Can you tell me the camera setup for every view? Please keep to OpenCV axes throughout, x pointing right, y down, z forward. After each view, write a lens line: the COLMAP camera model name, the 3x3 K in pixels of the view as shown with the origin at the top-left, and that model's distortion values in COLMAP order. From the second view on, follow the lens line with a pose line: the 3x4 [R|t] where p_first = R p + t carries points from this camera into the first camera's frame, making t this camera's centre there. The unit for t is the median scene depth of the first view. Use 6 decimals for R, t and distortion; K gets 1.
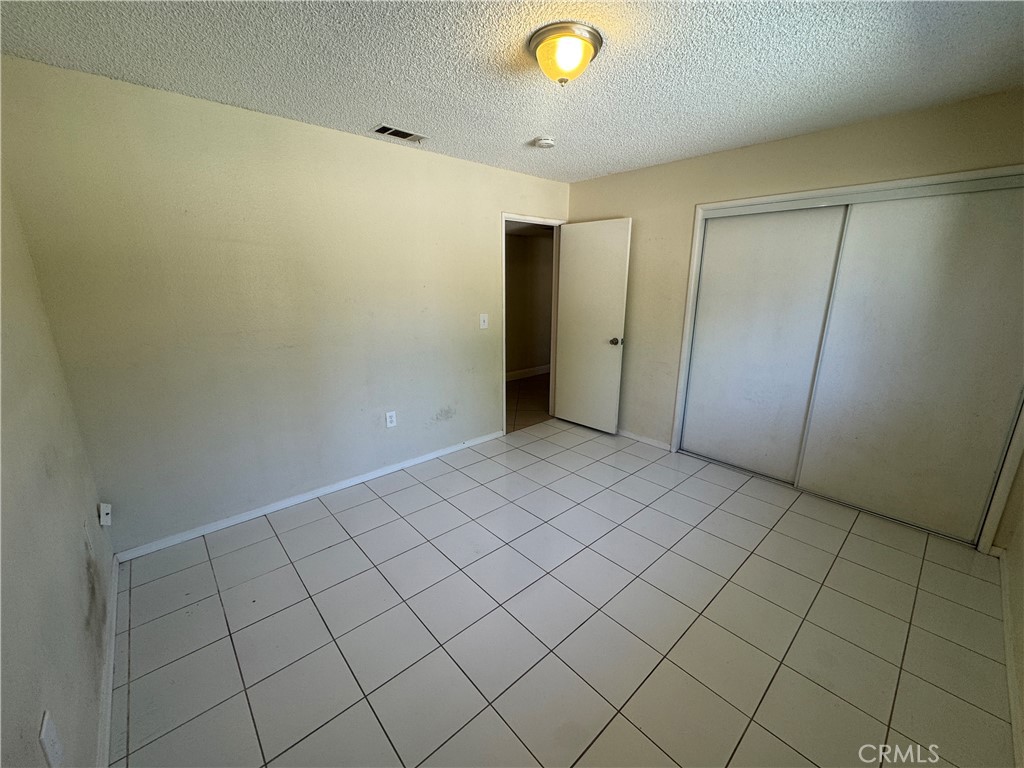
lens RADIAL K [[407.4, 0, 512.8], [0, 407.4, 385.4], [0, 0, 1]] dist [-0.000677, 0.000753]
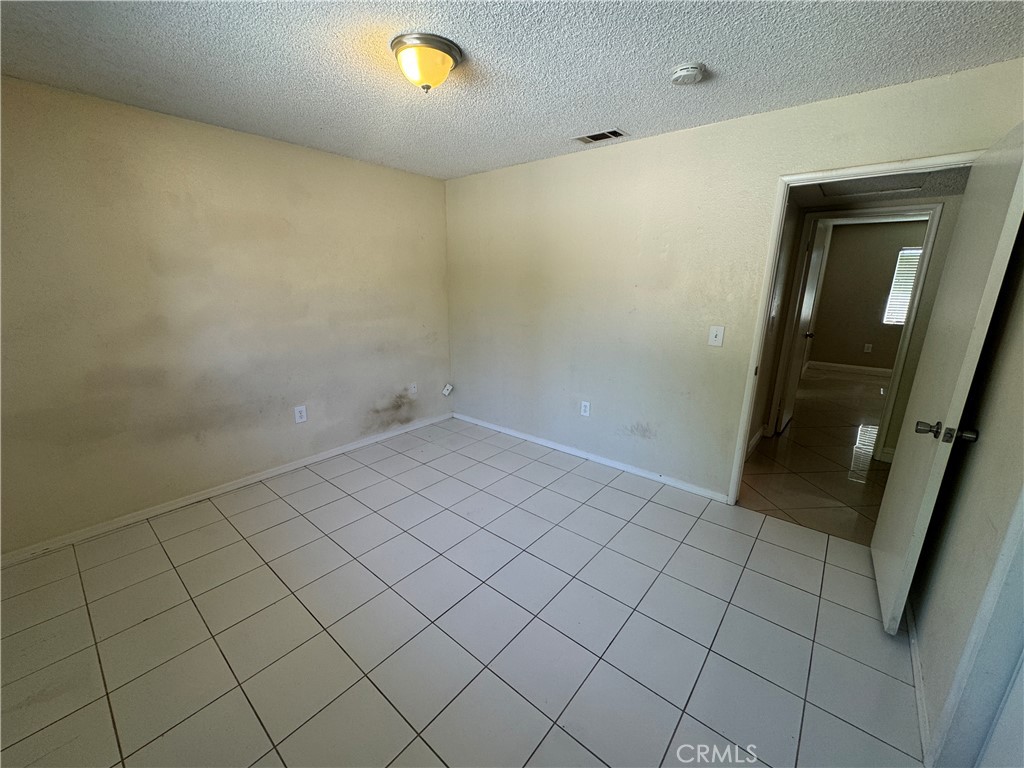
lens RADIAL K [[407.4, 0, 510.9], [0, 407.4, 380.7], [0, 0, 1]] dist [-0.000677, 0.000753]
pose [[0.144662, 0.247173, -0.958112, 0.647977], [-0.254904, 0.944925, 0.205284, -0.148631], [0.956084, 0.214530, 0.199700, 0.557822]]
